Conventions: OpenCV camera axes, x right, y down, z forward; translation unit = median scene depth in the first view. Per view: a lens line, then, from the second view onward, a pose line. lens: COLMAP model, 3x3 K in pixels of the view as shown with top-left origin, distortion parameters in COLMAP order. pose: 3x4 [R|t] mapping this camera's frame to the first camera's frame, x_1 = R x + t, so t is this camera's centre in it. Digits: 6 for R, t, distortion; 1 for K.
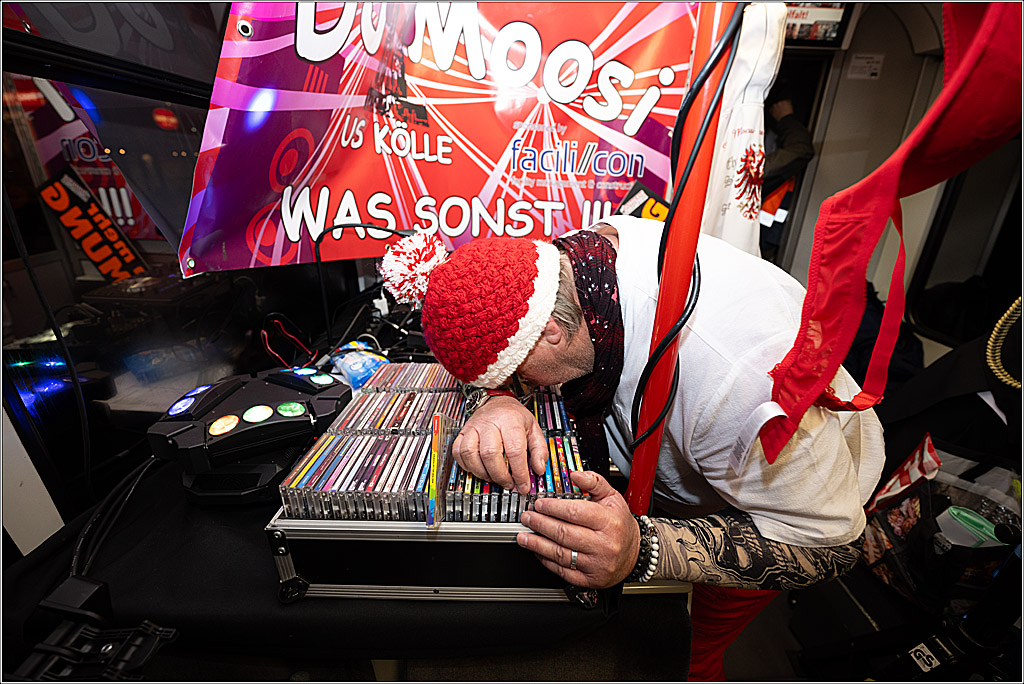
lens RADIAL K [[408.0, 0, 518.5], [0, 408.0, 334.7], [0, 0, 1]] dist [-0.016830, -0.000069]
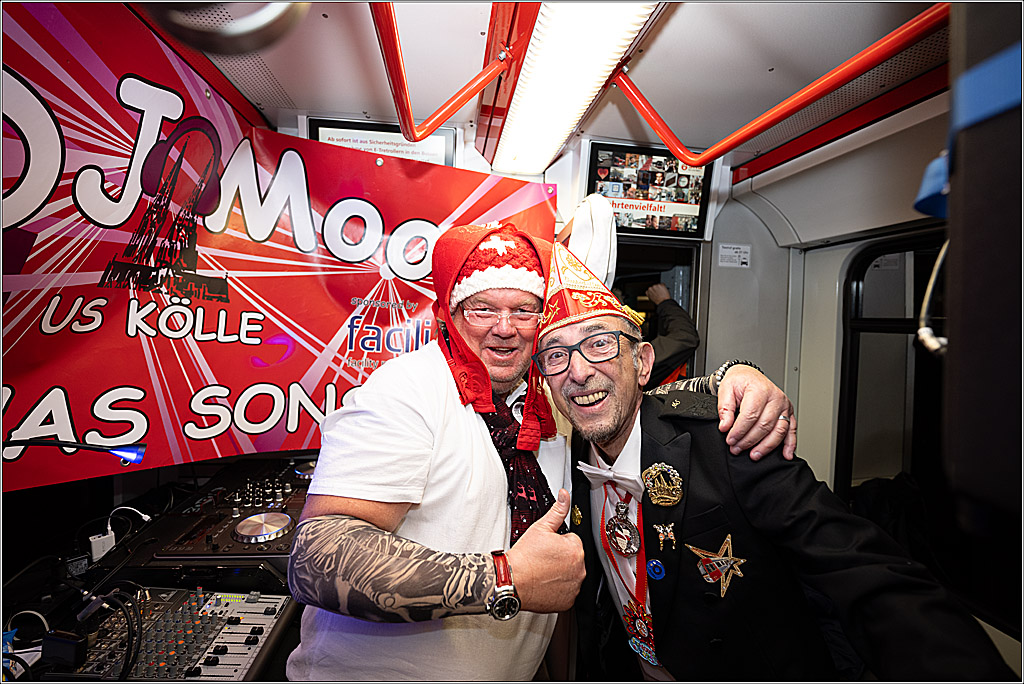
lens RADIAL K [[464.6, 0, 512.6], [0, 464.6, 342.3], [0, 0, 1]] dist [-0.007032, 0.001246]
pose [[0.991678, 0.026623, 0.125964, 0.214045], [0.016470, 0.944114, -0.329207, -0.118926], [-0.127688, 0.328542, 0.935818, 0.088852]]
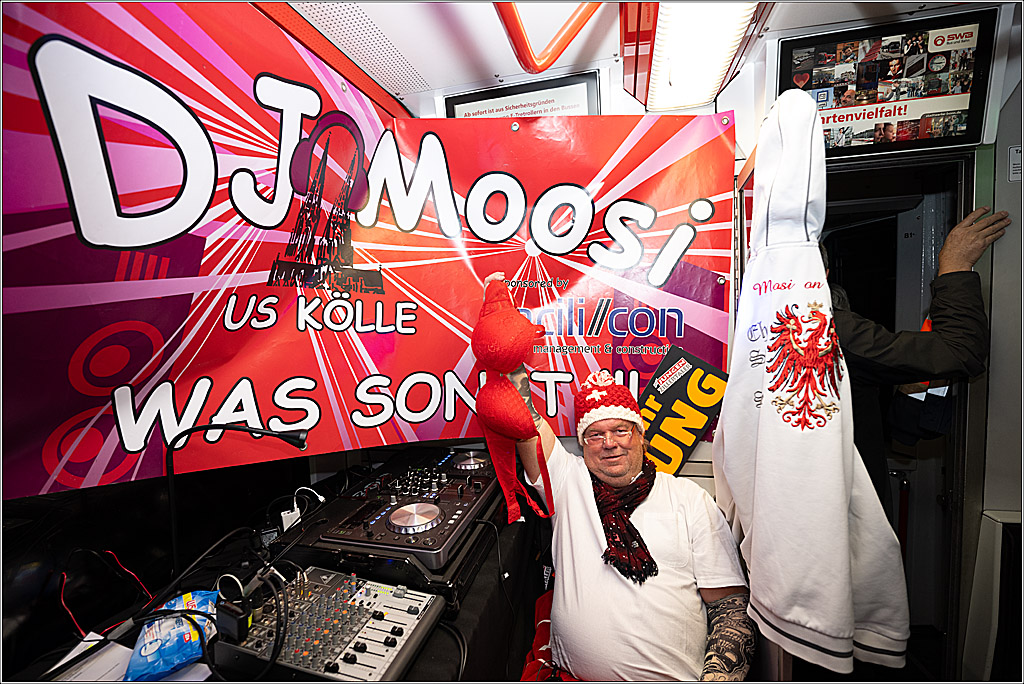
lens RADIAL K [[464.6, 0, 506.4], [0, 464.6, 344.6], [0, 0, 1]] dist [-0.007032, 0.001246]
pose [[0.965244, -0.025664, -0.260088, 0.251693], [-0.055256, 0.952631, -0.299066, -0.137901], [0.255443, 0.303043, 0.918103, 0.216185]]
